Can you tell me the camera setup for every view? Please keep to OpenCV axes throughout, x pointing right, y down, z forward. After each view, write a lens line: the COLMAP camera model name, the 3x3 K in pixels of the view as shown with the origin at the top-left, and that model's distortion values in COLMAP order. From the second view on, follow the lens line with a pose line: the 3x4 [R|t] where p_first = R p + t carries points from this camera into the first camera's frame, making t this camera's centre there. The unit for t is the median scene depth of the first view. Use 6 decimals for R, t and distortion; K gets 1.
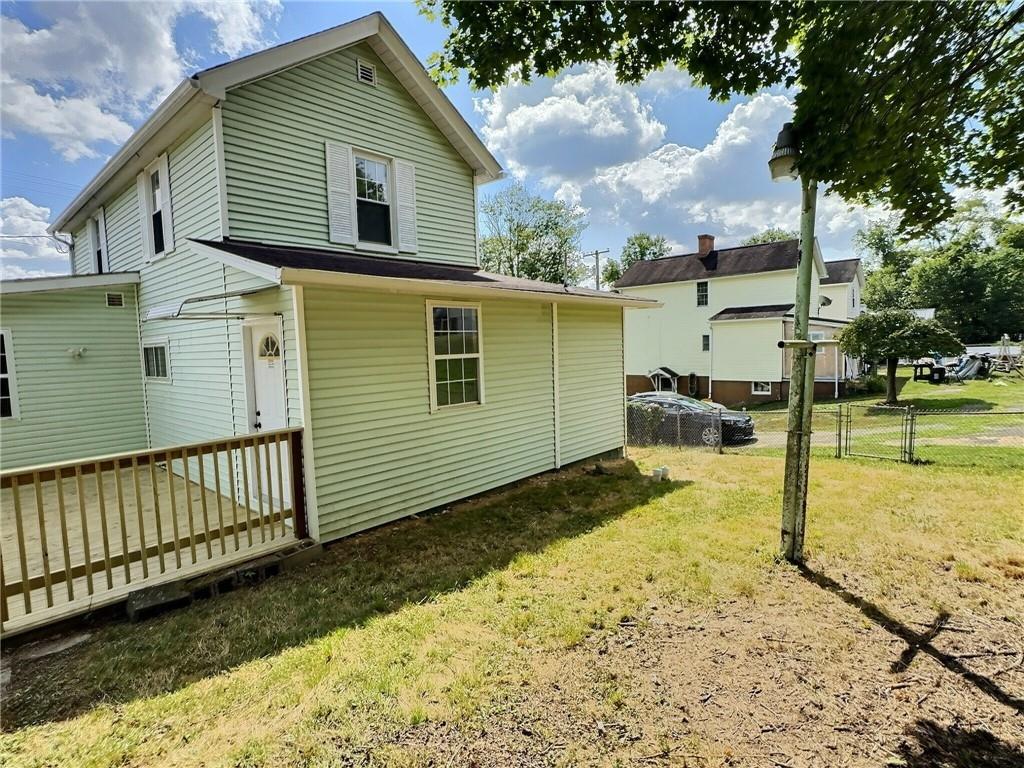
lens RADIAL K [[538.8, 0, 516.0], [0, 538.8, 383.1], [0, 0, 1]] dist [0.000133, 0.000631]
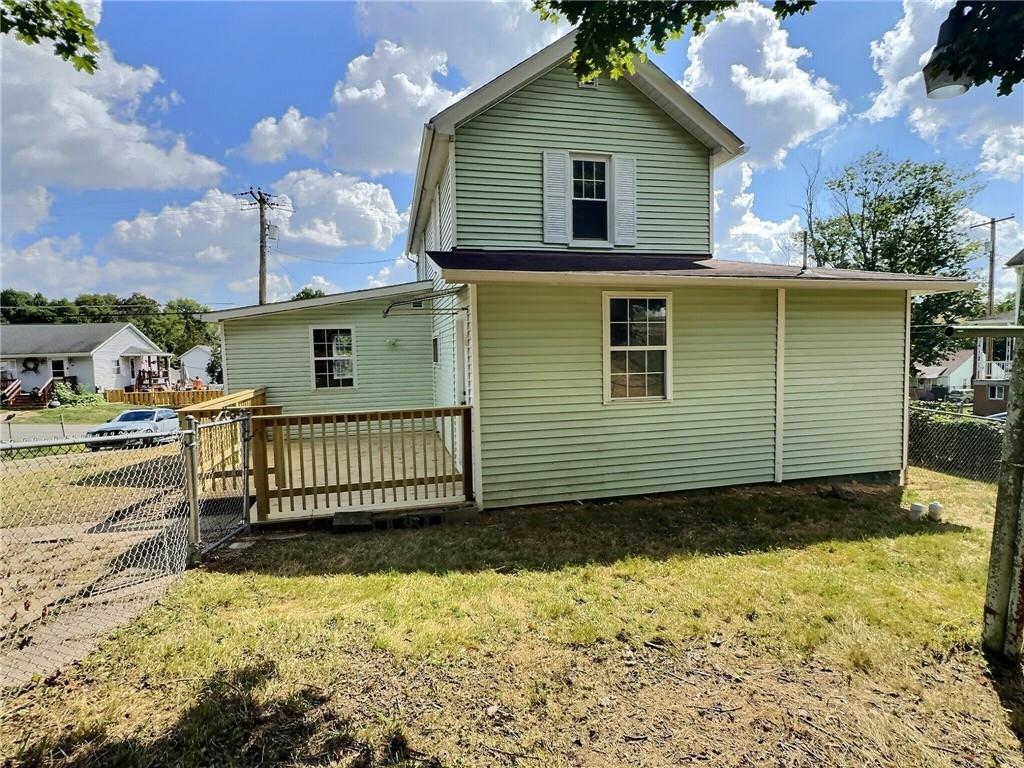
lens RADIAL K [[538.8, 0, 516.0], [0, 538.8, 383.1], [0, 0, 1]] dist [0.000133, 0.000631]
pose [[0.824836, 0.050902, -0.563076, 0.271150], [-0.048175, 0.998644, 0.019706, 0.005007], [0.563316, 0.010872, 0.826170, 0.073784]]
